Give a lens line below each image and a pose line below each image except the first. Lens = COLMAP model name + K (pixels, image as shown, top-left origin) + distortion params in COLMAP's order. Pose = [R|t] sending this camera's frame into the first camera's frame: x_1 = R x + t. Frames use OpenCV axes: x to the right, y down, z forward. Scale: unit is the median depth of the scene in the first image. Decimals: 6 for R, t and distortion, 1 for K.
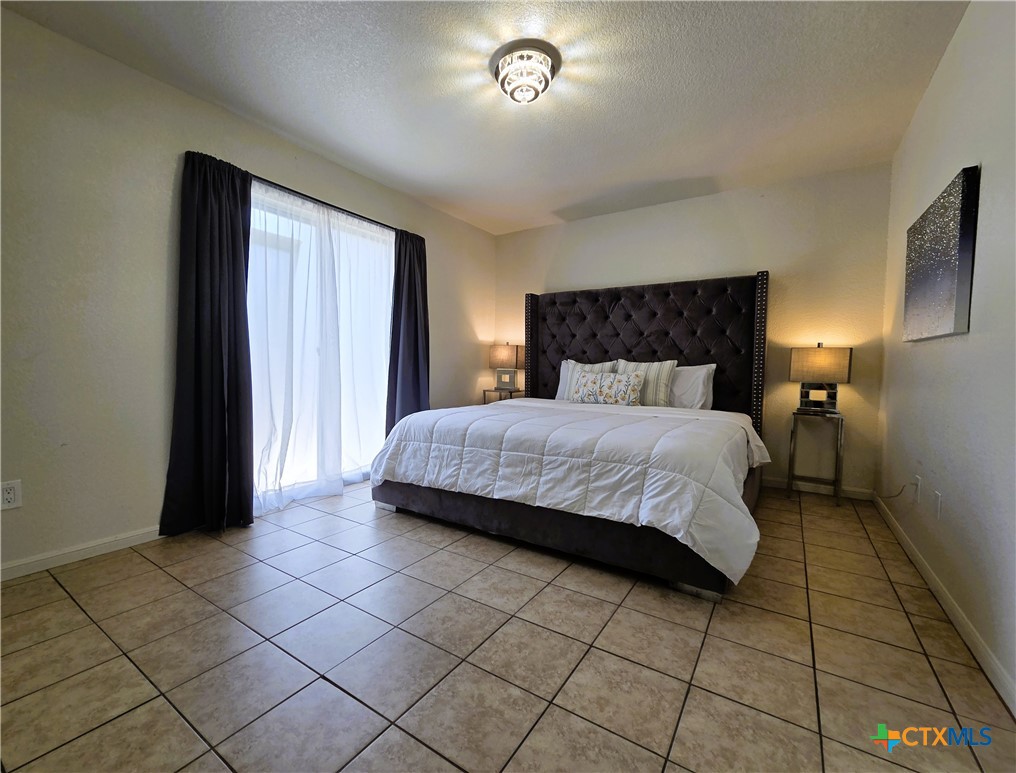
lens RADIAL K [[436.2, 0, 504.9], [0, 436.2, 384.3], [0, 0, 1]] dist [0.000719, 0.000167]
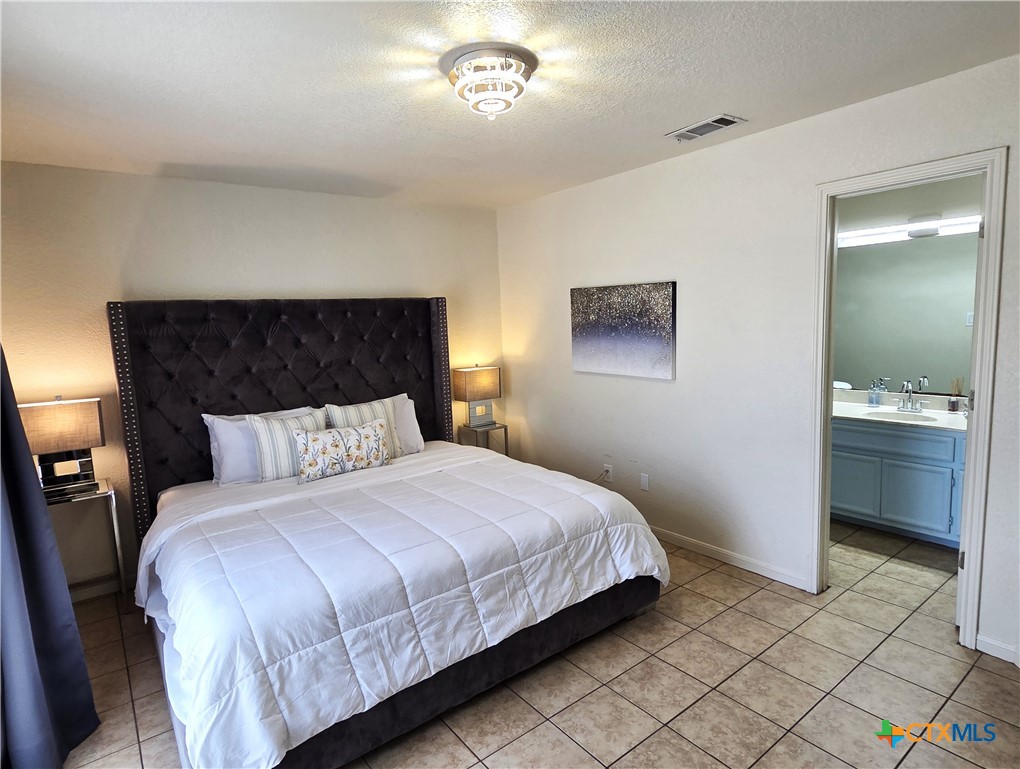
lens RADIAL K [[554.2, 0, 507.3], [0, 554.2, 385.4], [0, 0, 1]] dist [0.001058, 0.000259]
pose [[0.335341, -0.137698, 0.931979, -0.801585], [0.081957, 0.989774, 0.116748, -0.275634], [-0.938525, 0.037232, 0.343198, 0.609922]]
